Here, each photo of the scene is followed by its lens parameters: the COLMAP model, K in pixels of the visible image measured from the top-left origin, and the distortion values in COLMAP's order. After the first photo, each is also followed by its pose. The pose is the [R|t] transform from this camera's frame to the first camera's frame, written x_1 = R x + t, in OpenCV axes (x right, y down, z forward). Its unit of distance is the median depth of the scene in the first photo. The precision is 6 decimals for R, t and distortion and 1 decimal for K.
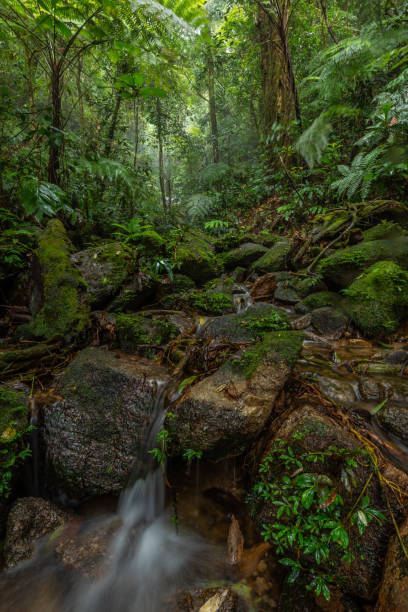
lens RADIAL K [[265.7, 0, 197.6], [0, 265.7, 306.1], [0, 0, 1]] dist [-0.000156, -0.000237]
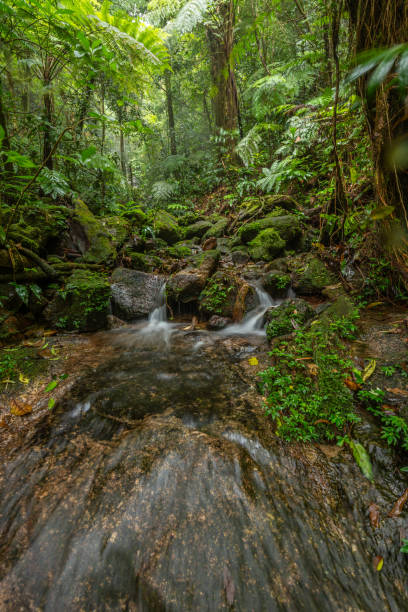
lens RADIAL K [[265.7, 0, 197.6], [0, 265.7, 306.1], [0, 0, 1]] dist [-0.000156, -0.000237]
pose [[0.987243, -0.023405, 0.157491, -0.065086], [0.015357, 0.998522, 0.052126, 0.145017], [-0.158478, -0.049043, 0.986144, -0.428659]]
